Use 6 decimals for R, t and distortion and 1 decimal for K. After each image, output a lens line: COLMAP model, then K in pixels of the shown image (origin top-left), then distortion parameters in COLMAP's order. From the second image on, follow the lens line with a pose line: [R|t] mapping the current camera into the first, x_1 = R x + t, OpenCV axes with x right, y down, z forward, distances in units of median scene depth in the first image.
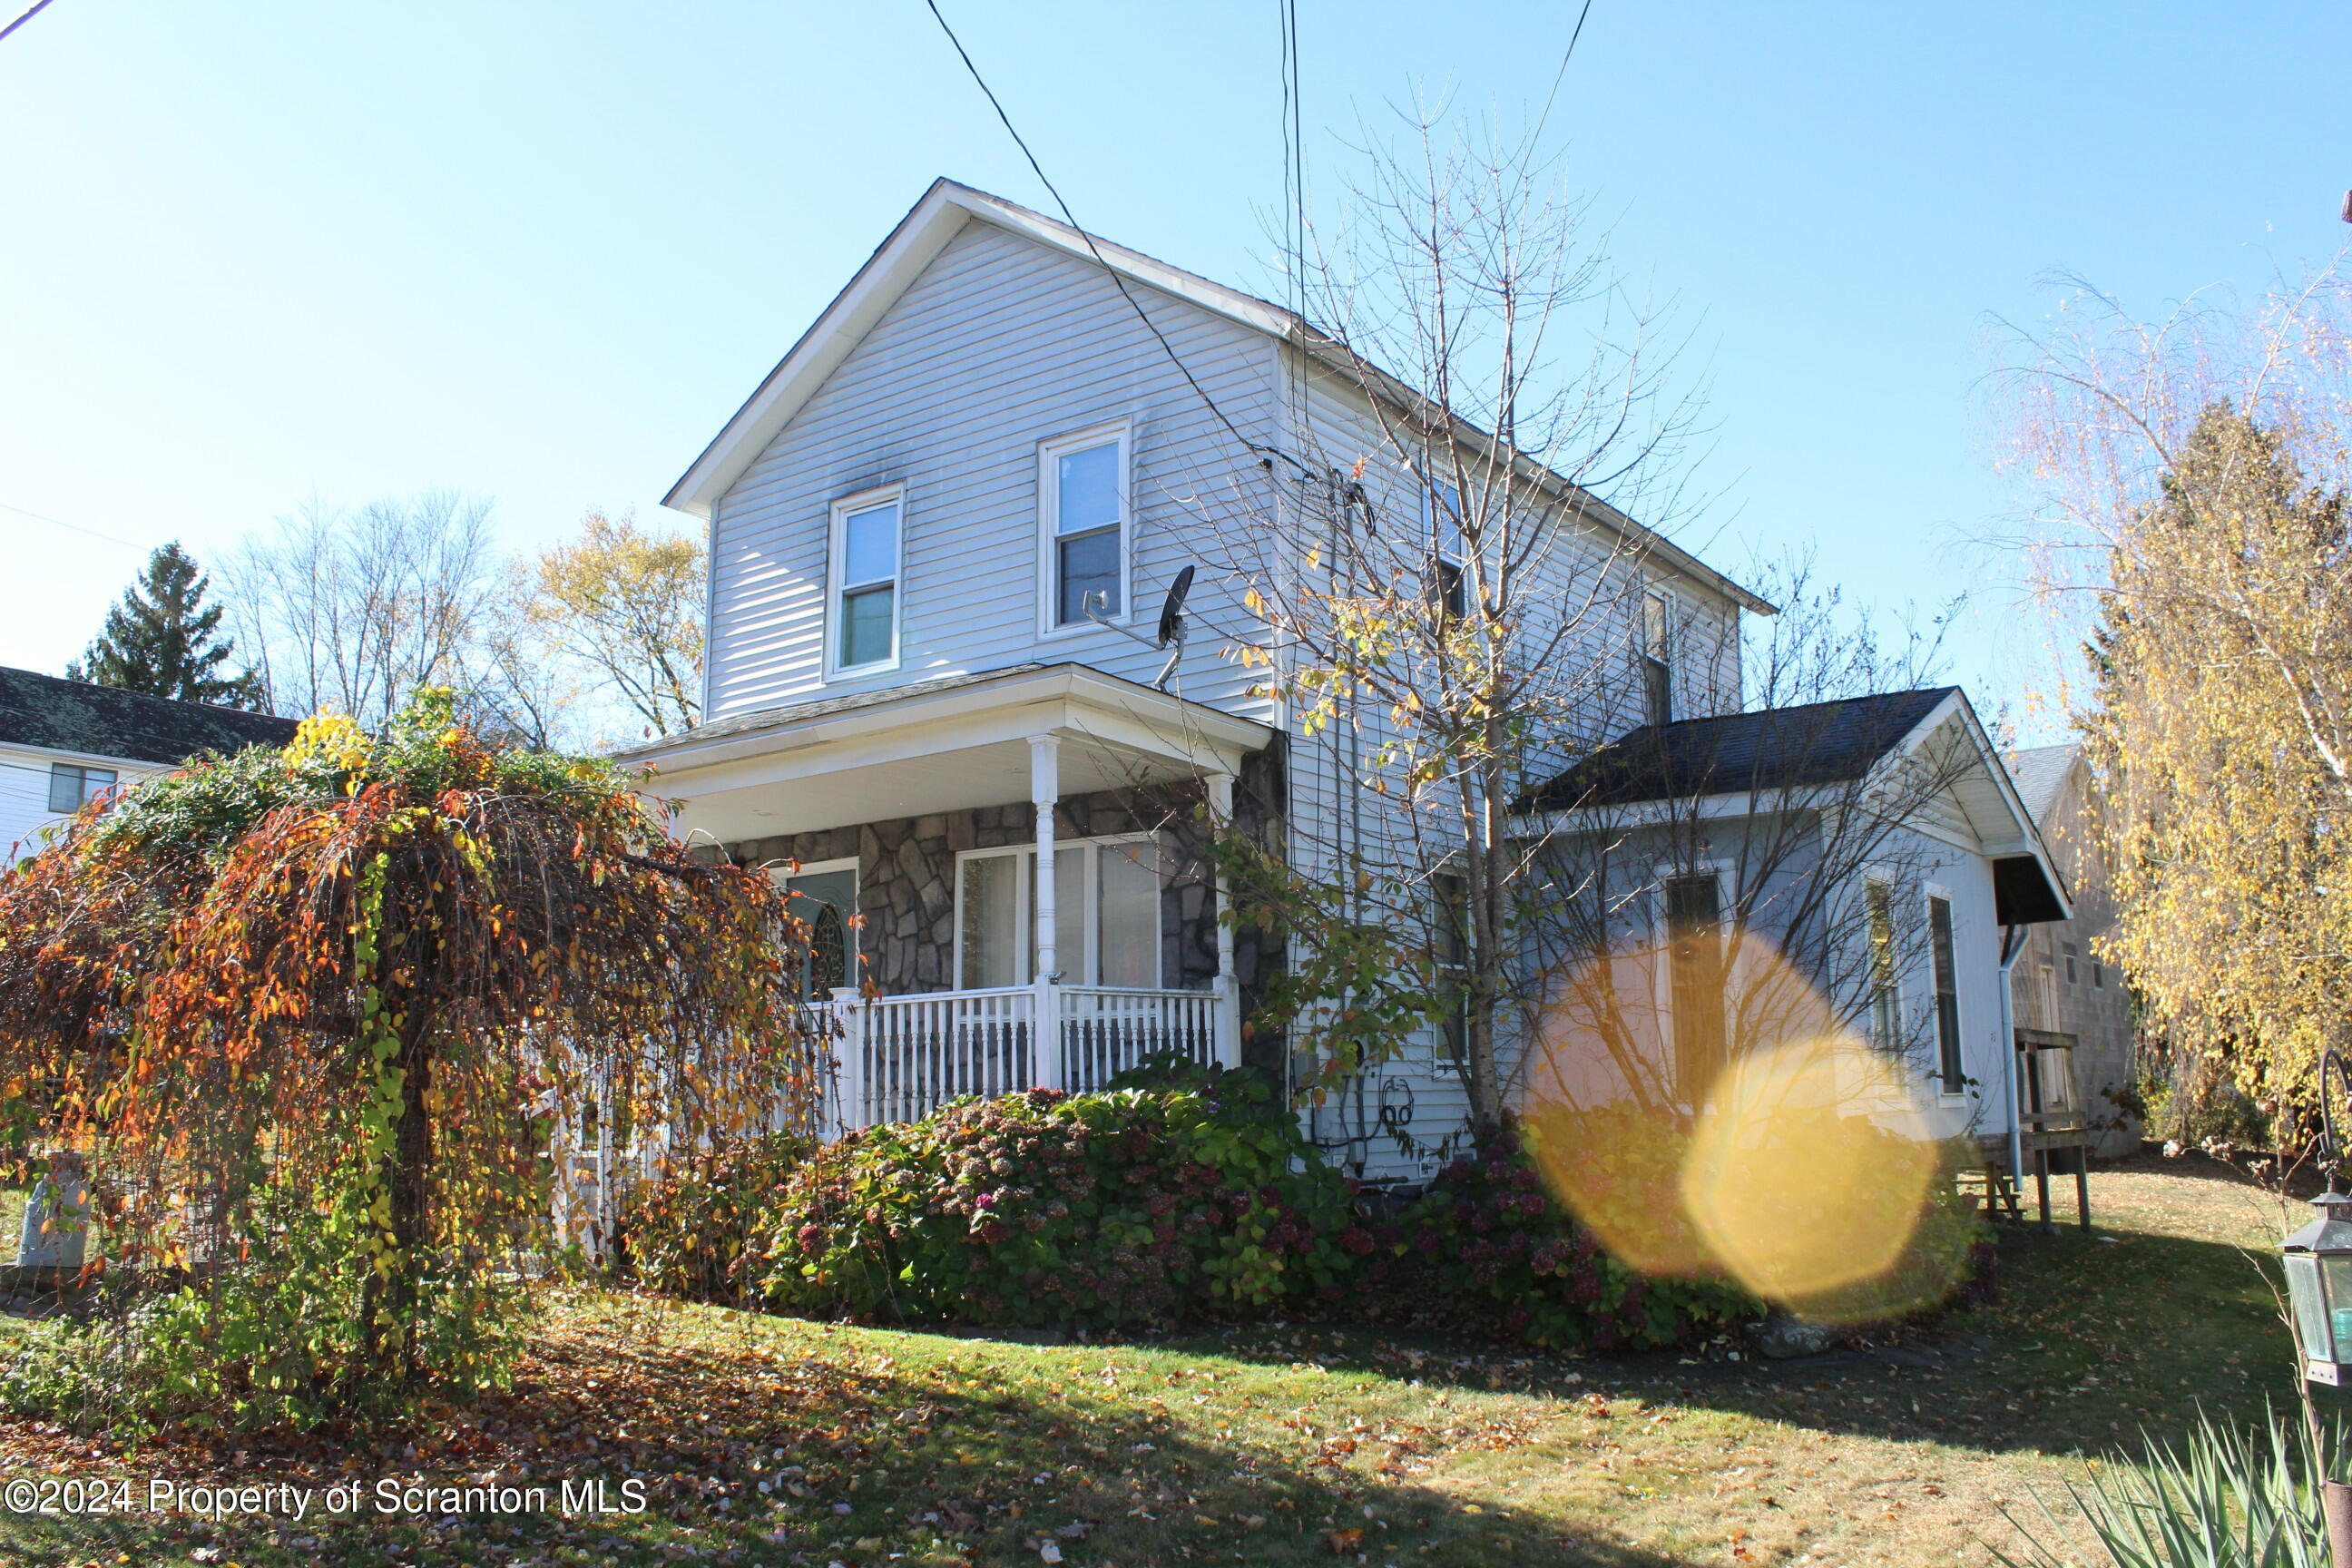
lens RADIAL K [[1901.2, 0, 1173.4], [0, 1901.2, 825.8], [0, 0, 1]] dist [-0.167797, 0.118791]
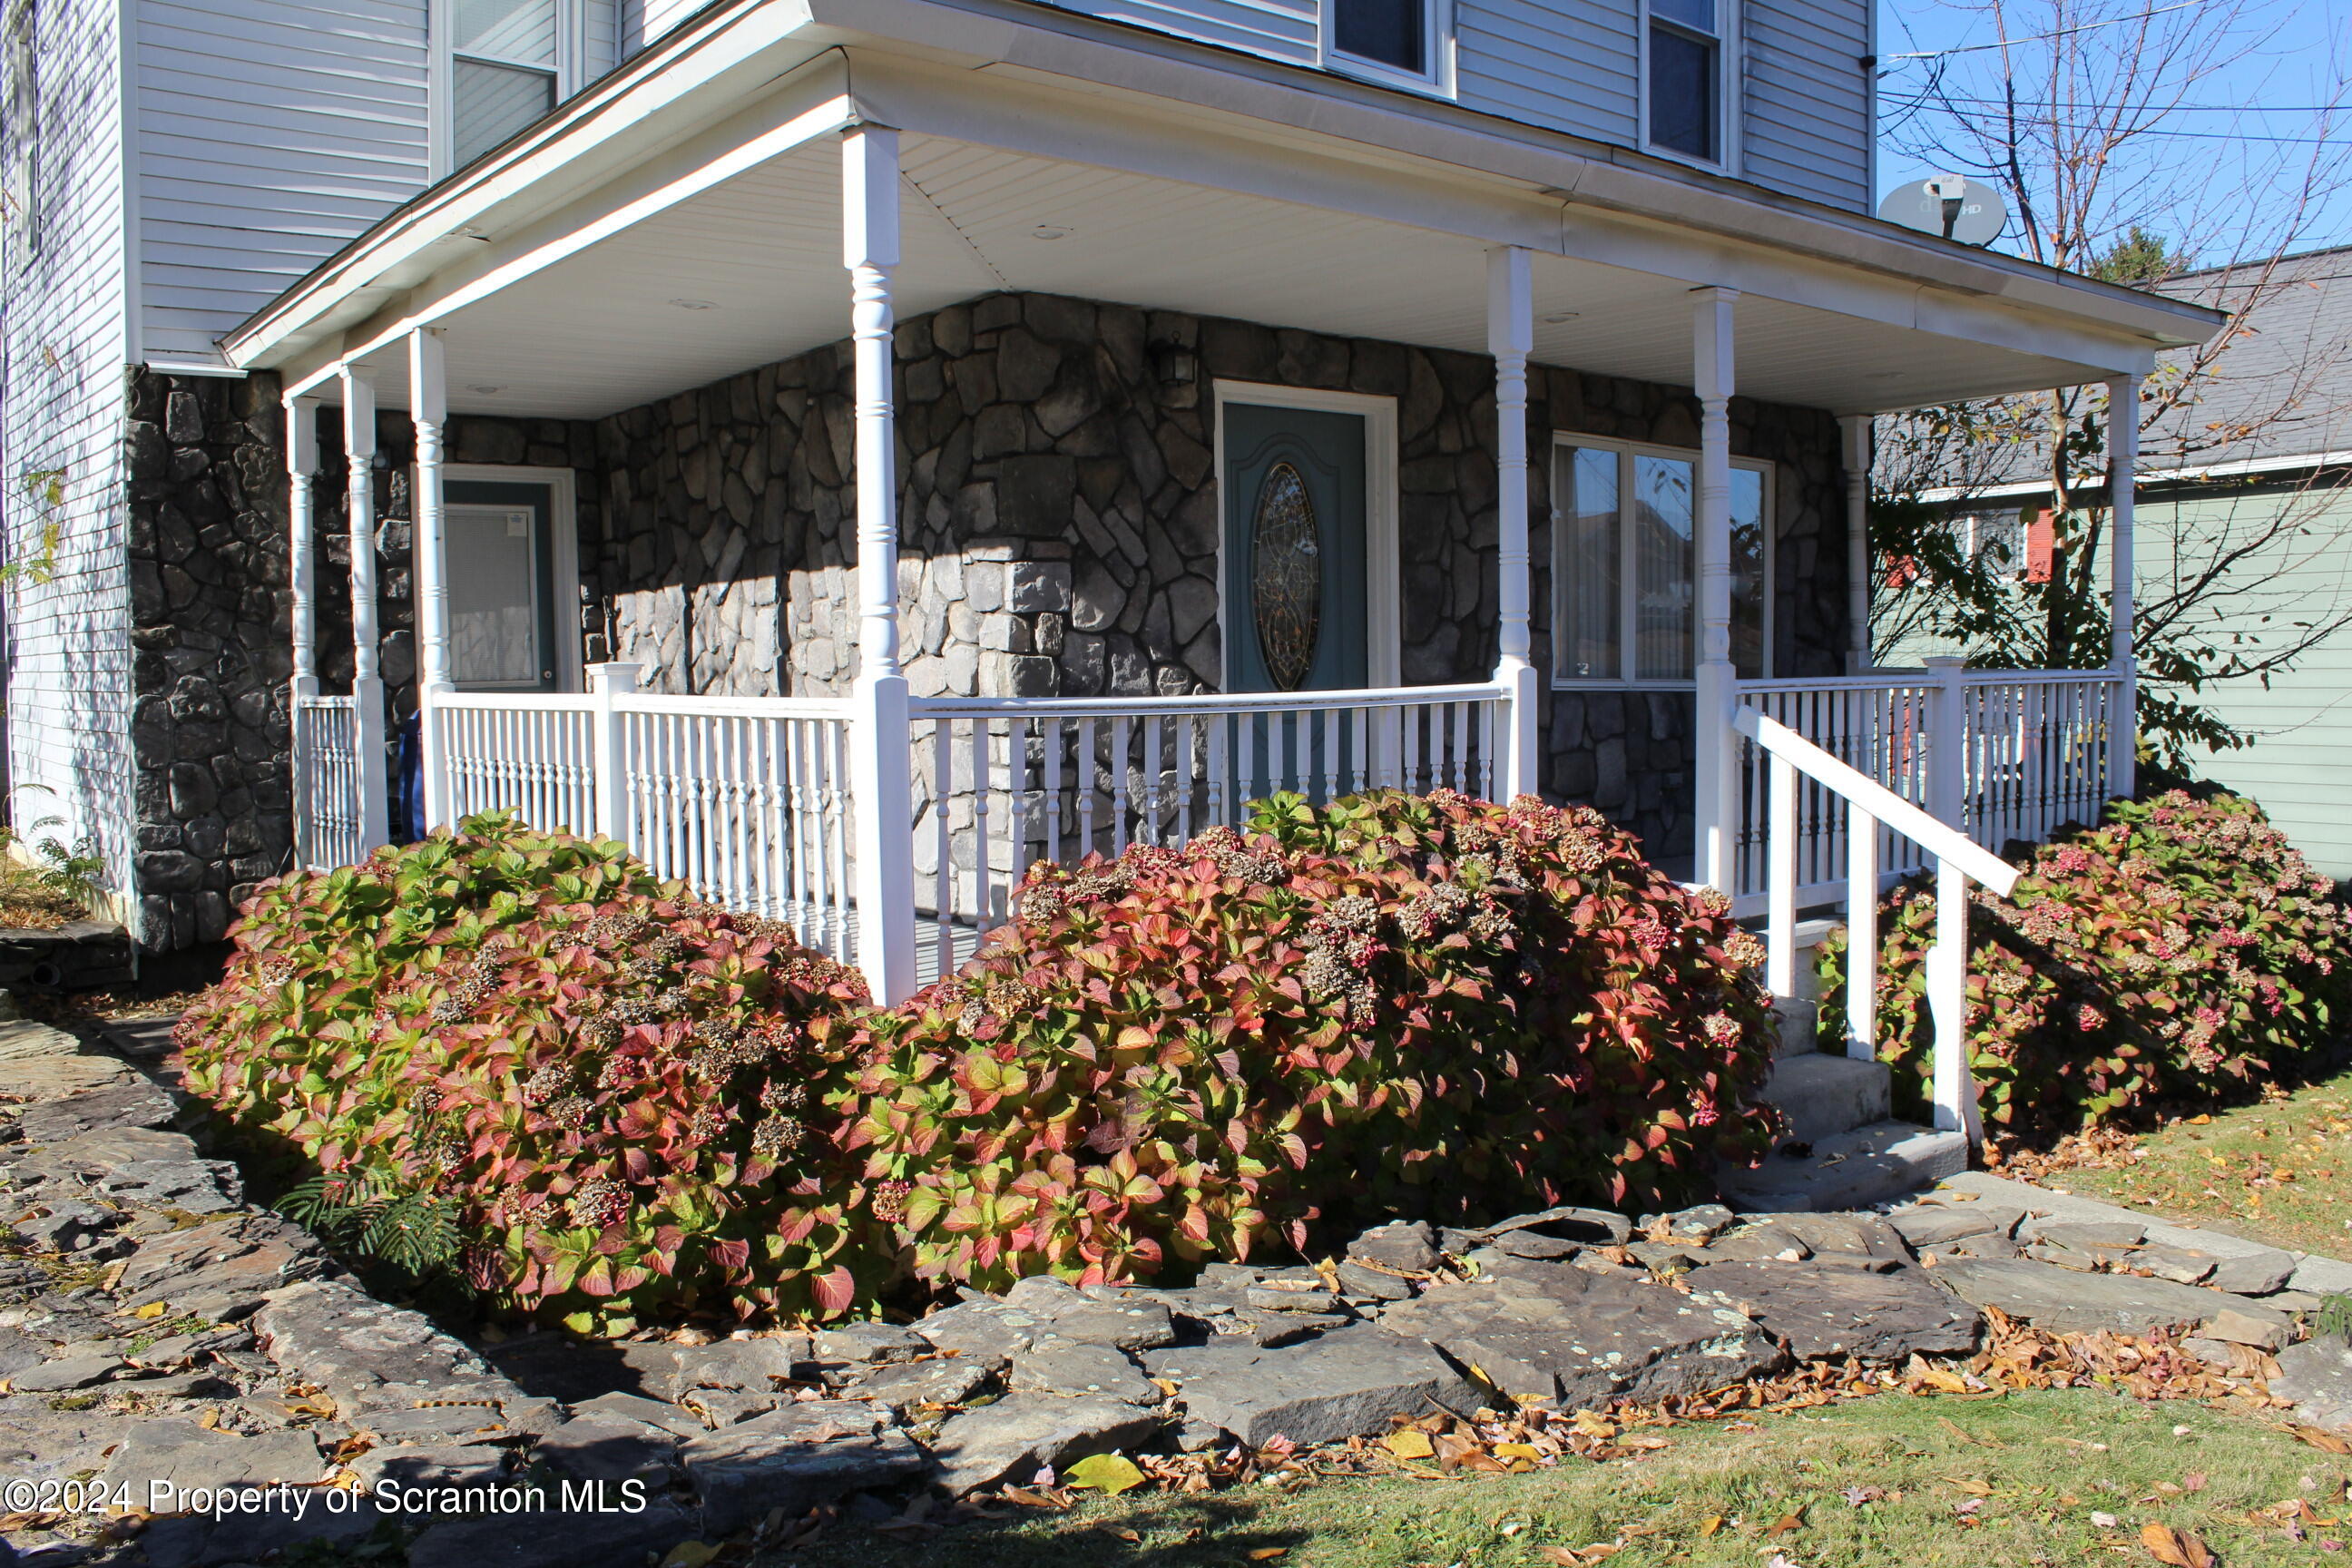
lens RADIAL K [[1901.2, 0, 1173.4], [0, 1901.2, 825.8], [0, 0, 1]] dist [-0.167797, 0.118791]
pose [[0.300430, -0.054748, 0.952231, -0.741820], [-0.140341, 0.984948, 0.100907, 0.096371], [-0.943423, -0.163952, 0.288224, 0.864001]]
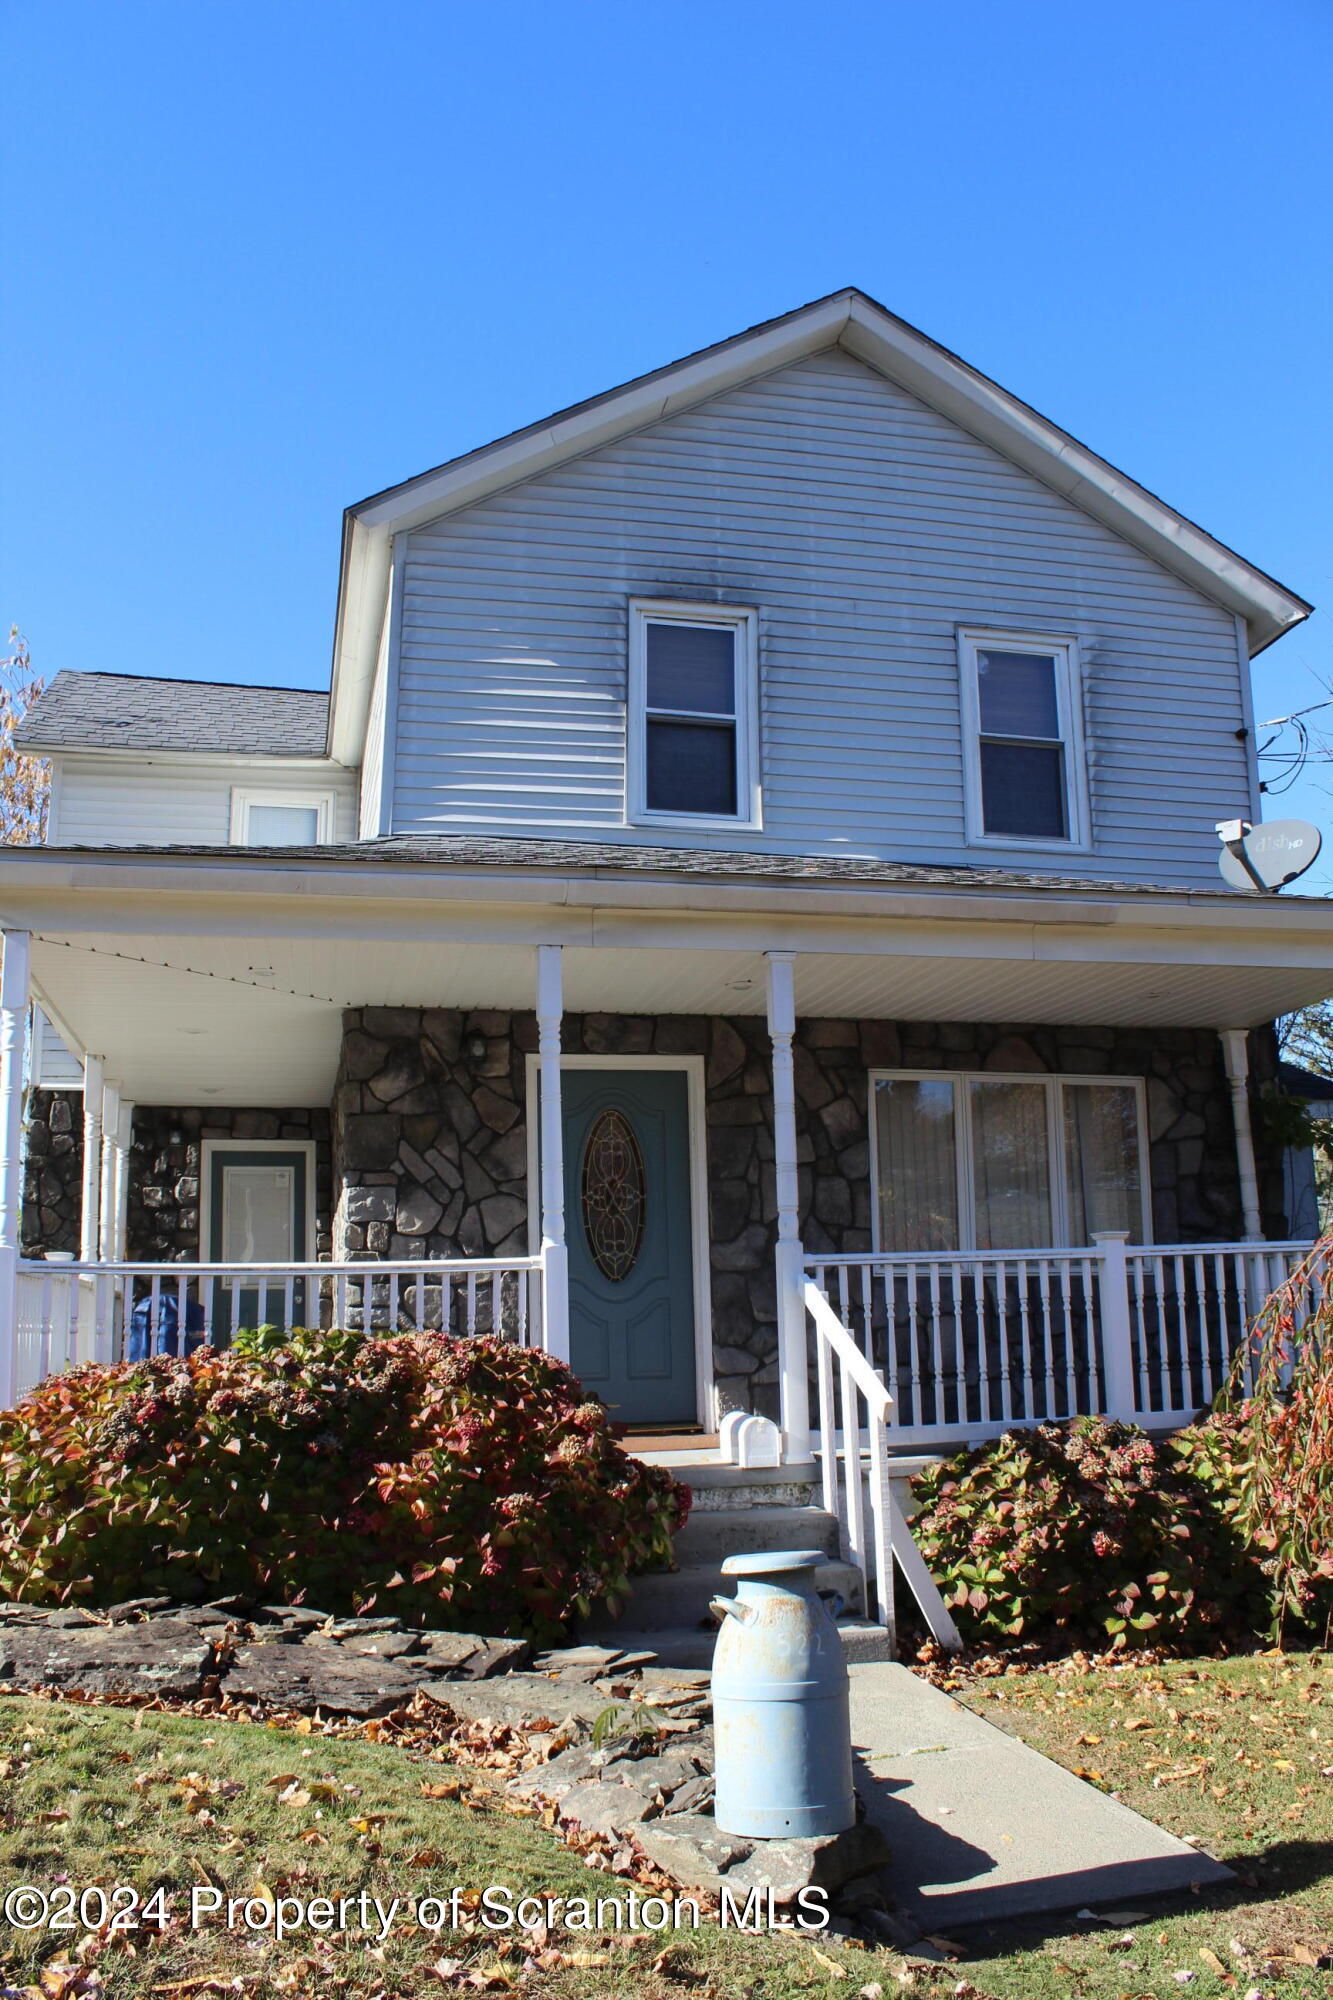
lens RADIAL K [[1616.6, 0, 665.0], [0, 1616.6, 1064.0], [0, 0, 1]] dist [-0.167797, 0.118791]
pose [[0.681052, 0.131171, 0.720391, -0.650487], [-0.108863, 0.991029, -0.077531, 0.072341], [-0.724098, -0.025622, 0.689221, 0.552136]]
